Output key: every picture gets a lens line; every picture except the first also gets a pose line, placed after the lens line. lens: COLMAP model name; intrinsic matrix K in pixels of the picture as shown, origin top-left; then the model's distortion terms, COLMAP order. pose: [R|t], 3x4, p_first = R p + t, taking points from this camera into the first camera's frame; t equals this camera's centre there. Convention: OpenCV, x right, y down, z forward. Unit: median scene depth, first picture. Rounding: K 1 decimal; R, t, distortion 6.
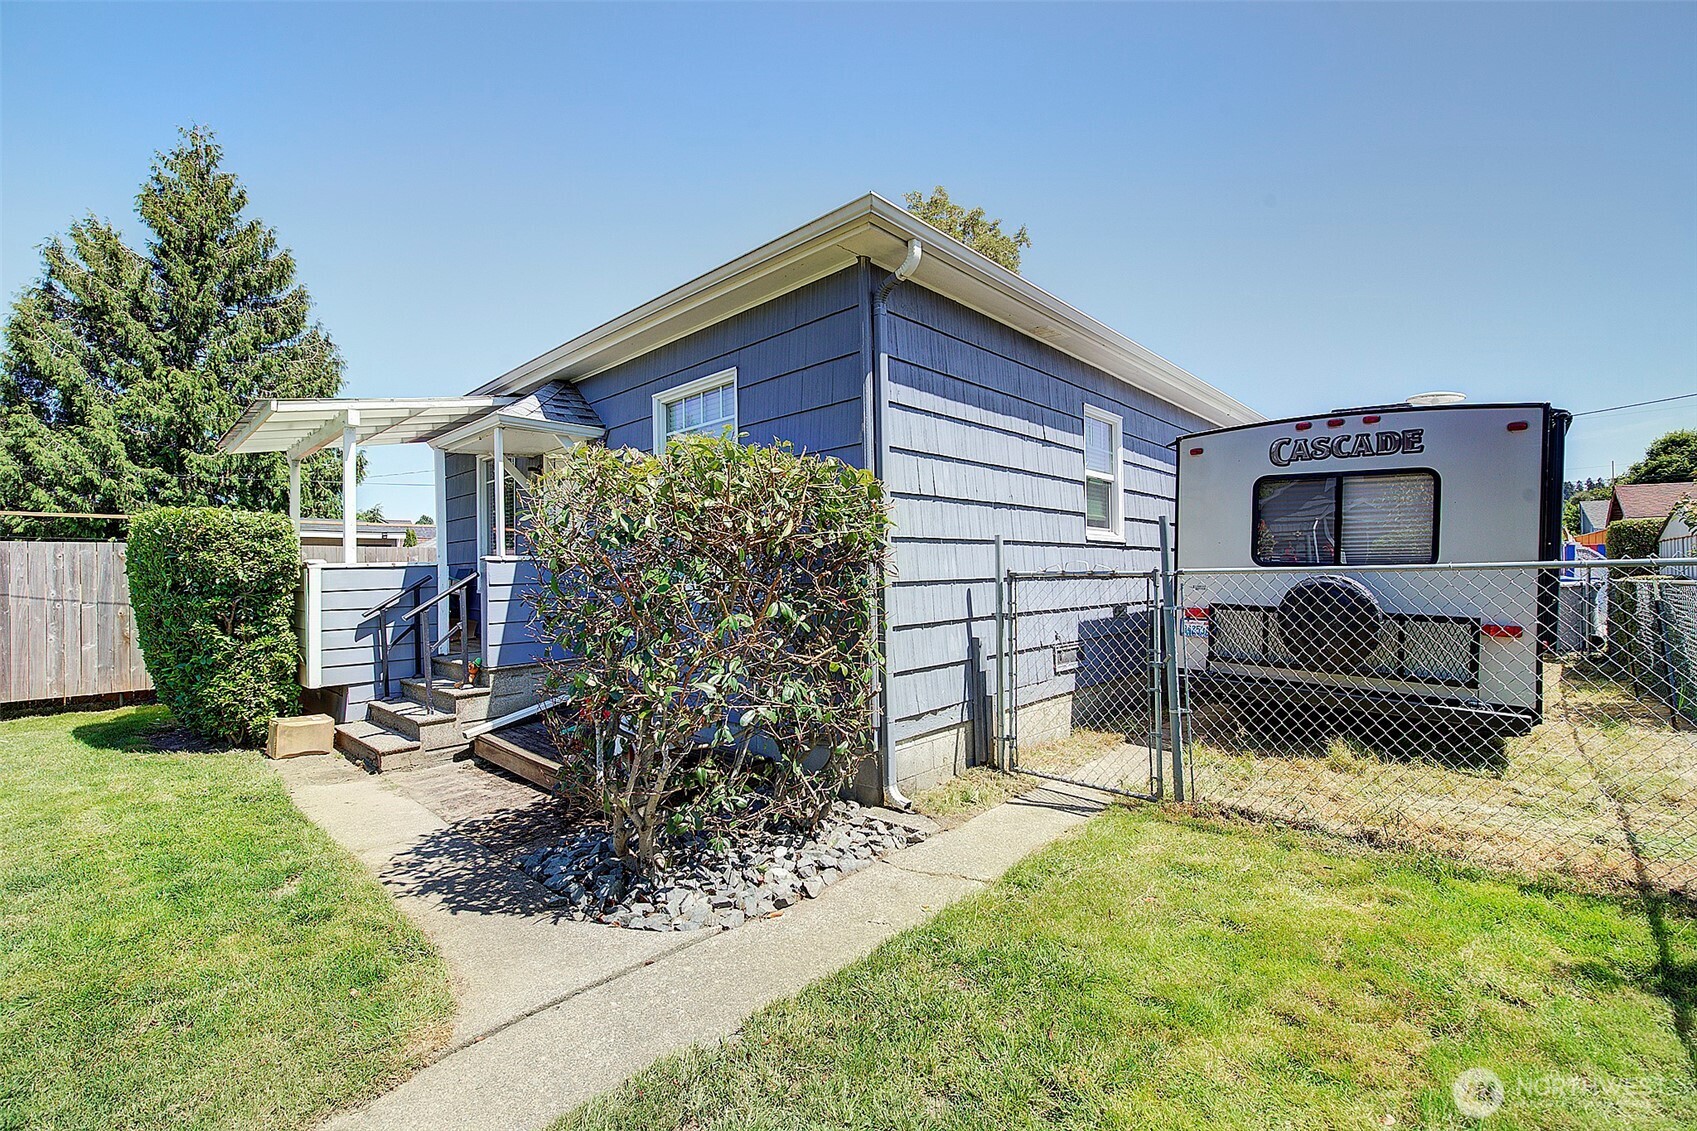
lens RADIAL K [[718.0, 0, 831.7], [0, 718.0, 563.8], [0, 0, 1]] dist [-0.016095, 0.002235]
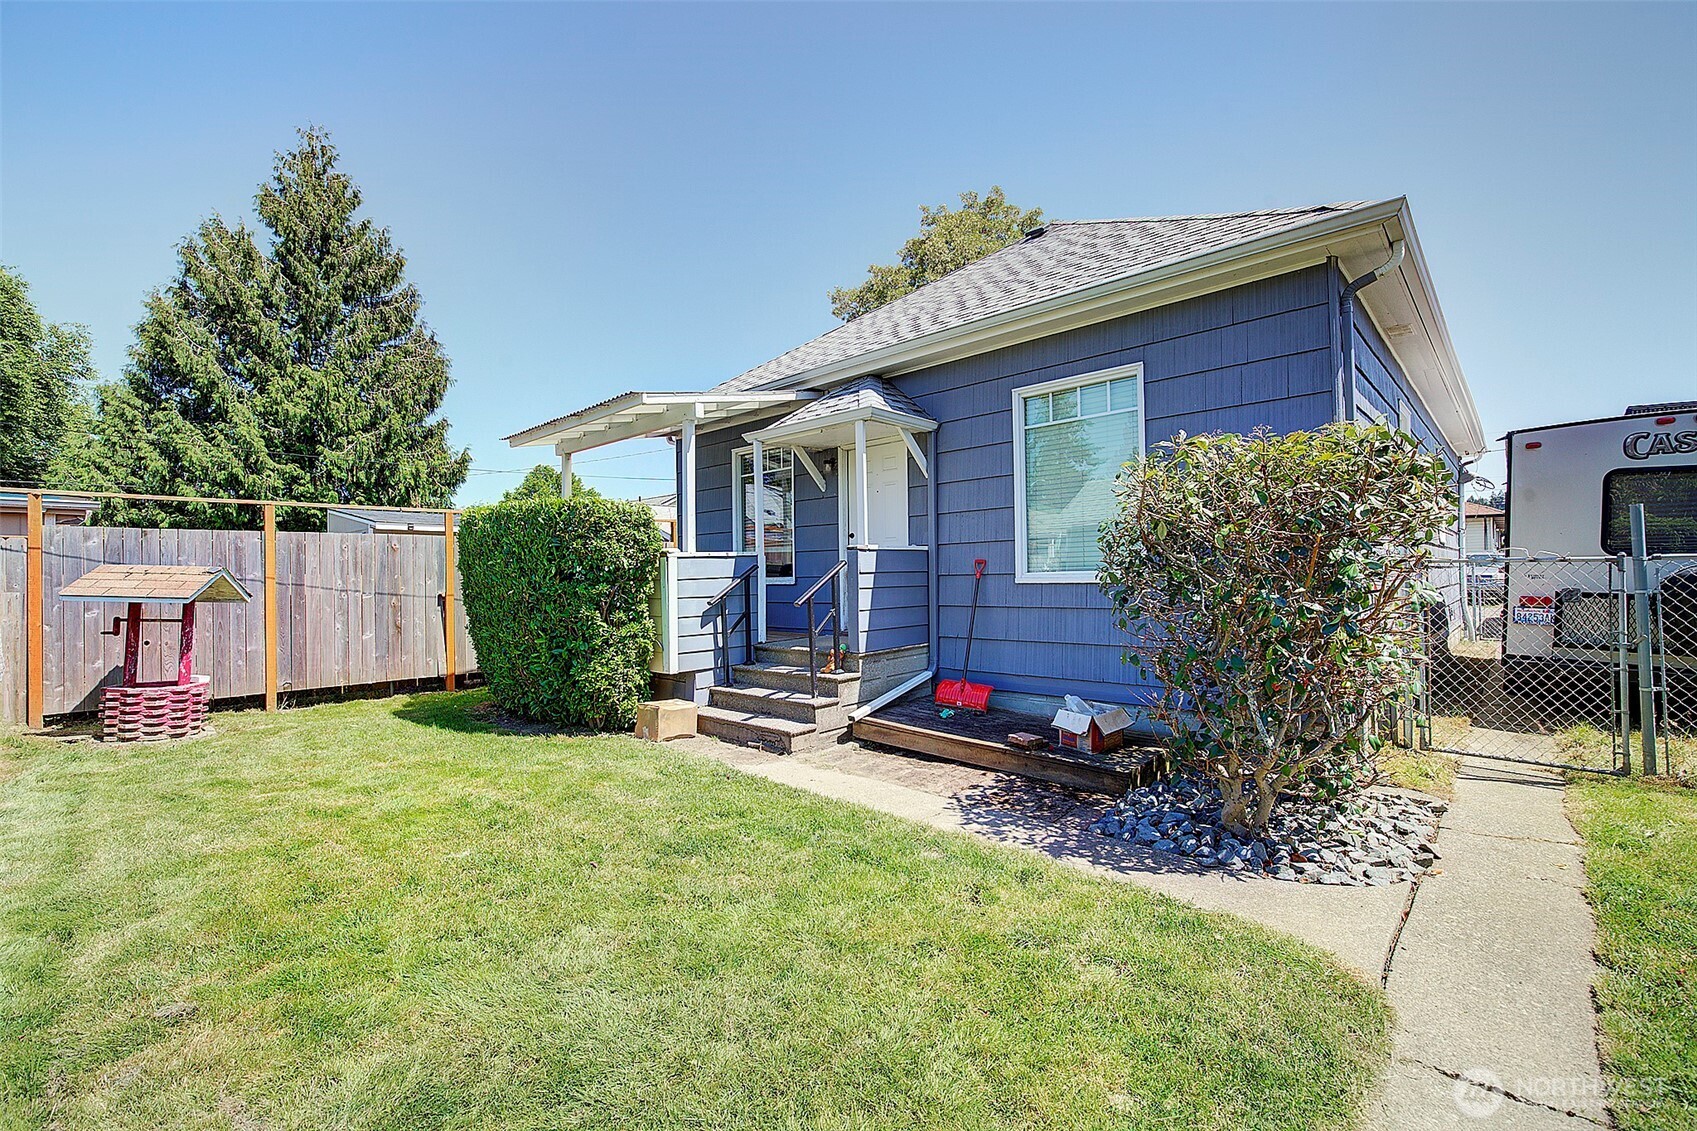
lens RADIAL K [[718.0, 0, 837.7], [0, 718.0, 564.0], [0, 0, 1]] dist [-0.016095, 0.002235]
pose [[0.999975, 0.001776, -0.006913, -0.475198], [-0.001774, 0.999998, 0.000413, 0.015468], [0.006914, -0.000401, 0.999976, -0.032167]]
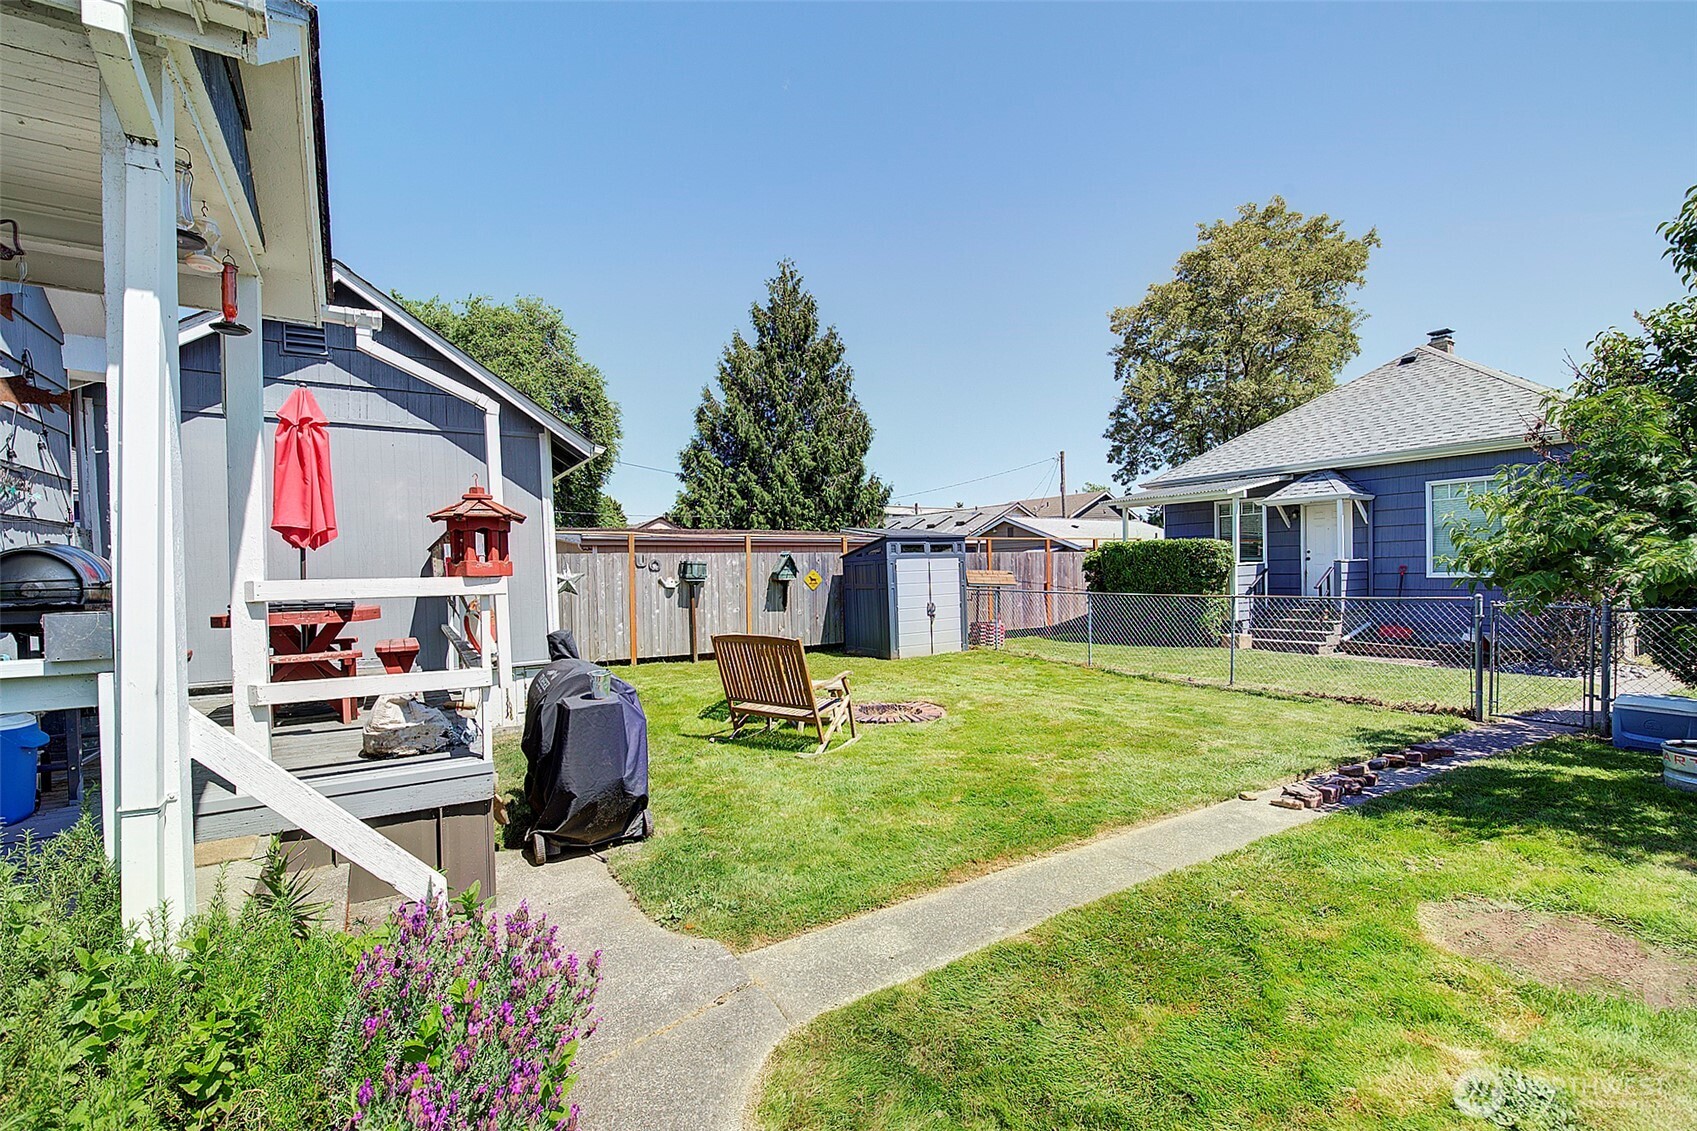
lens RADIAL K [[718.0, 0, 858.6], [0, 718.0, 576.5], [0, 0, 1]] dist [-0.016095, 0.002235]
pose [[0.965194, 0.002451, -0.261522, -1.248906], [0.005441, 0.999551, 0.029450, -0.028942], [0.261477, -0.029848, 0.964748, -1.373718]]
